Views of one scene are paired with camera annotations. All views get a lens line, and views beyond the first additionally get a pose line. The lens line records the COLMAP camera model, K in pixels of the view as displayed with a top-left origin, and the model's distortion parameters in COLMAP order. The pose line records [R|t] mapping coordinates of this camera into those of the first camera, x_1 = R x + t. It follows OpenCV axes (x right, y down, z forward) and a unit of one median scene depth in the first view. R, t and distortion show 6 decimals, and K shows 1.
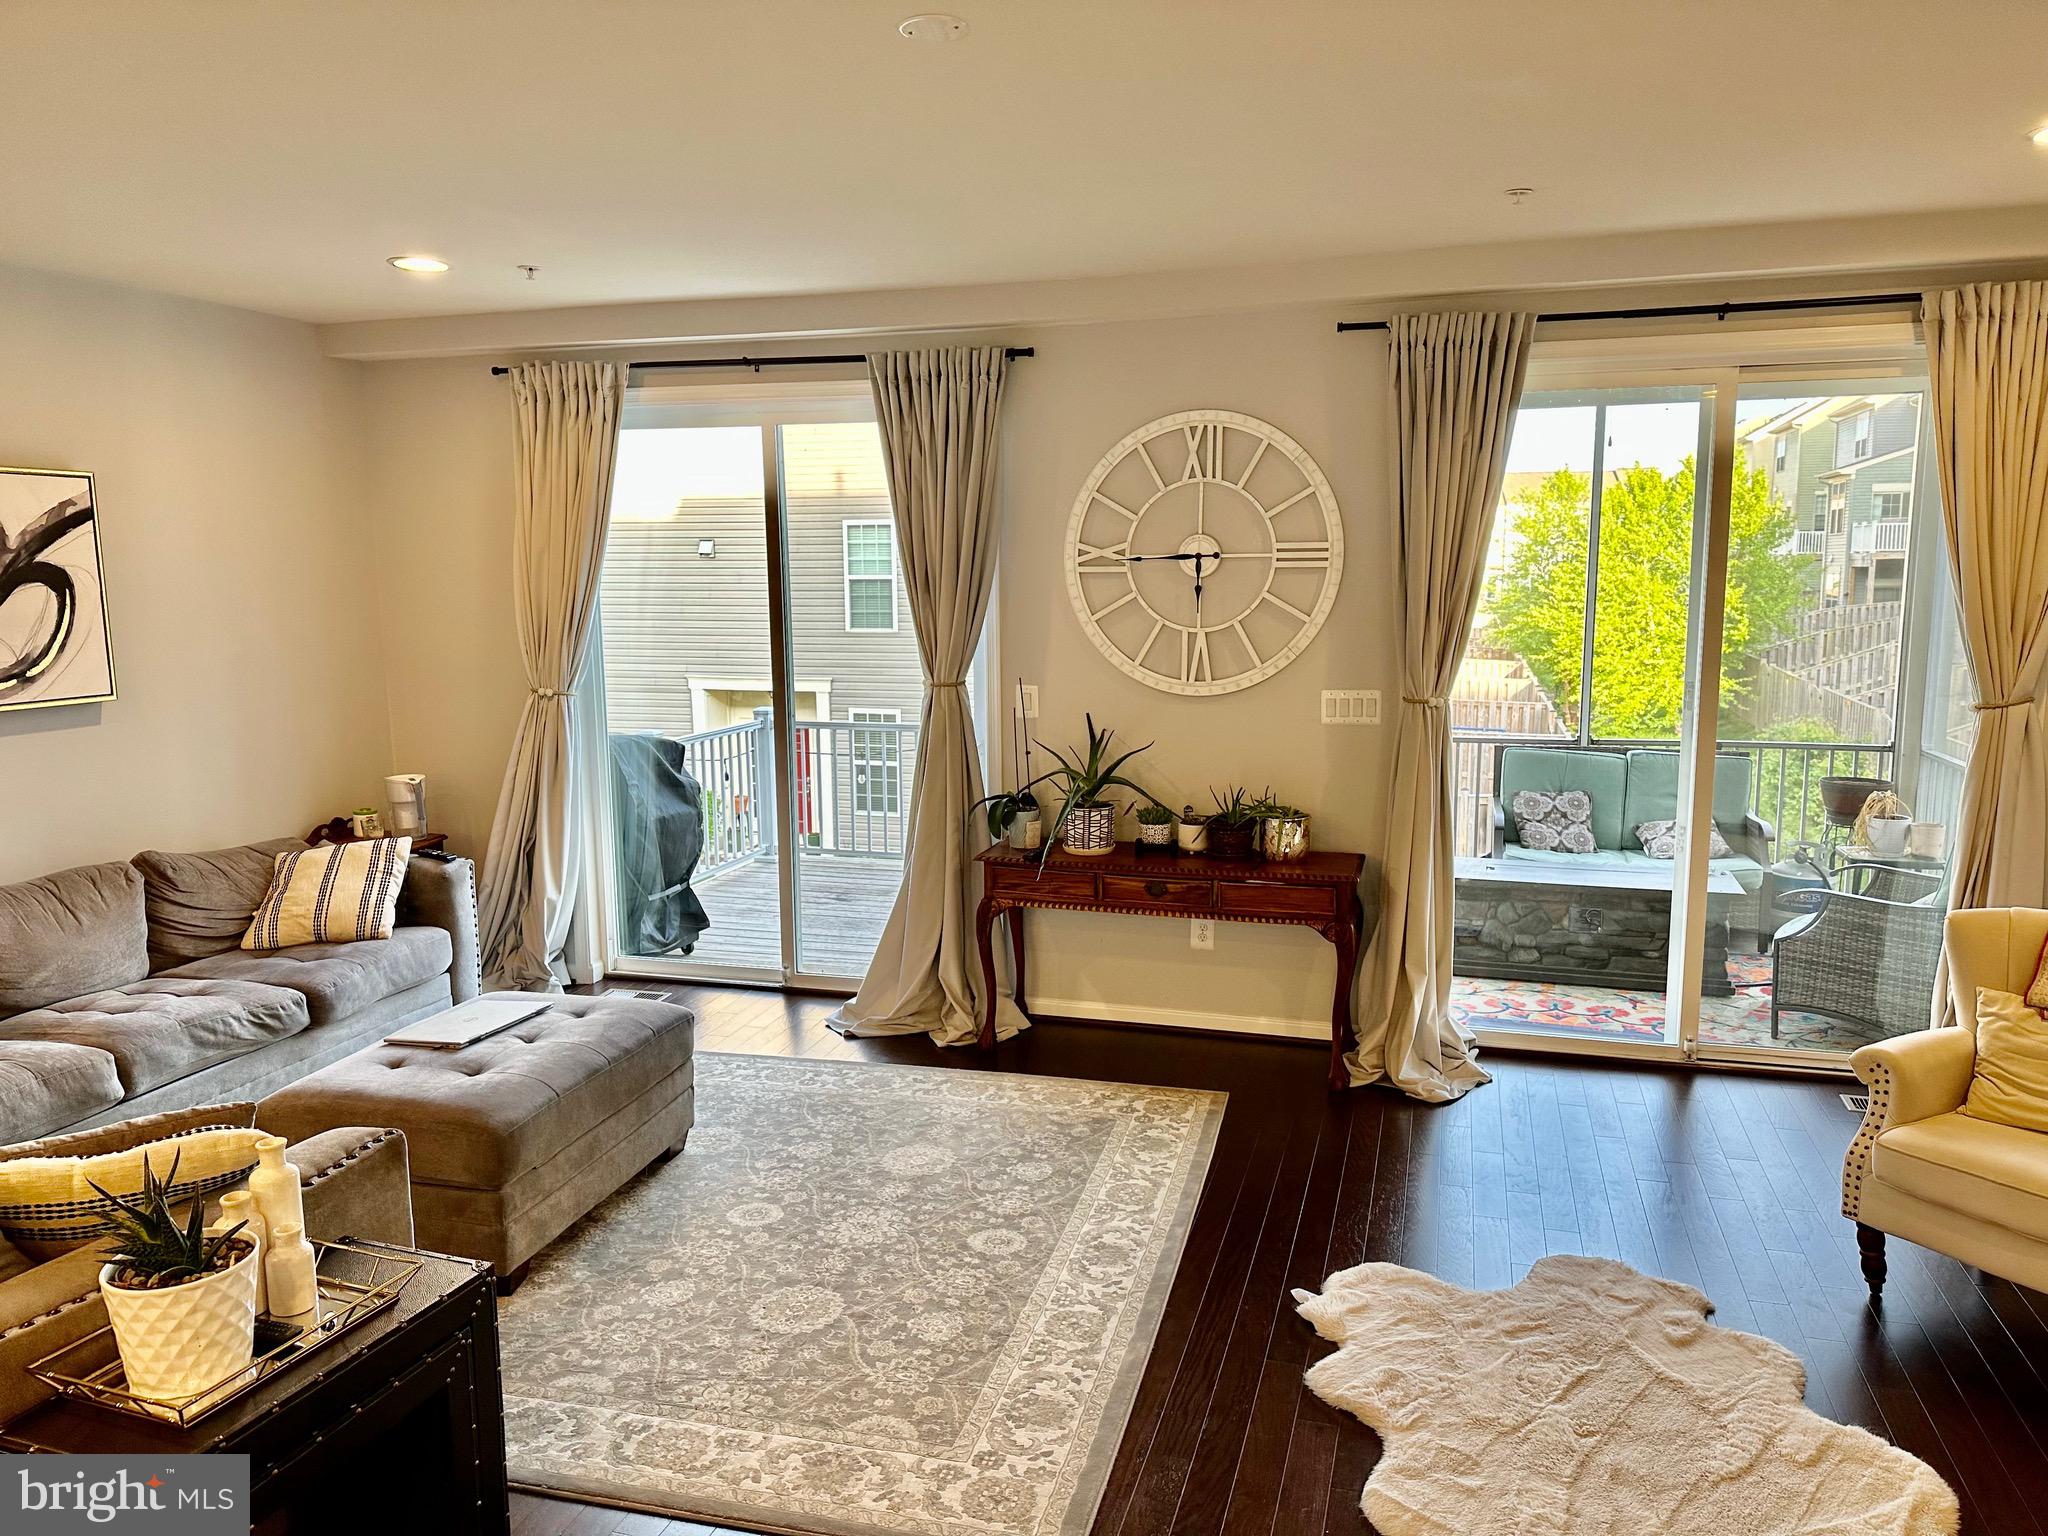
lens RADIAL K [[1452.6, 0, 1039.4], [0, 1452.6, 786.0], [0, 0, 1]] dist [0.063159, -0.099321]
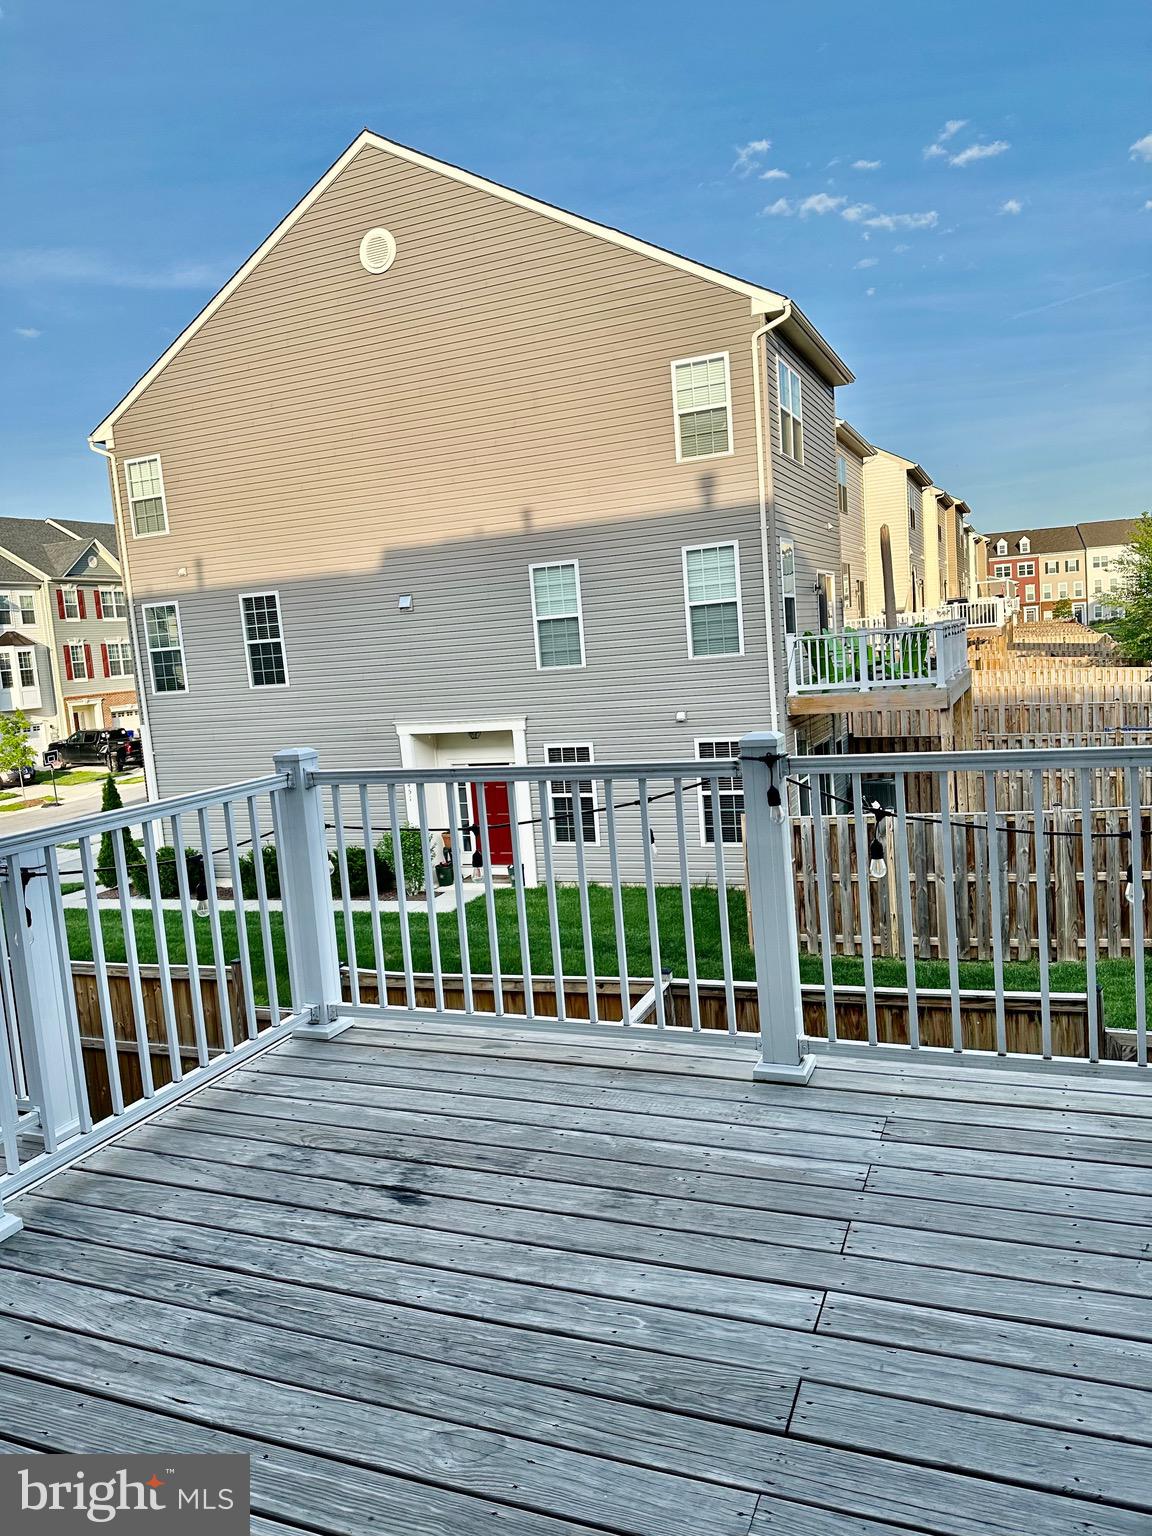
lens RADIAL K [[1089.5, 0, 570.2], [0, 1089.5, 765.5], [0, 0, 1]] dist [0.063159, -0.099321]
pose [[0.991475, -0.057729, -0.116808, -0.023337], [0.054639, 0.998071, -0.029483, -0.014714], [0.118284, 0.022849, 0.992717, 0.240385]]
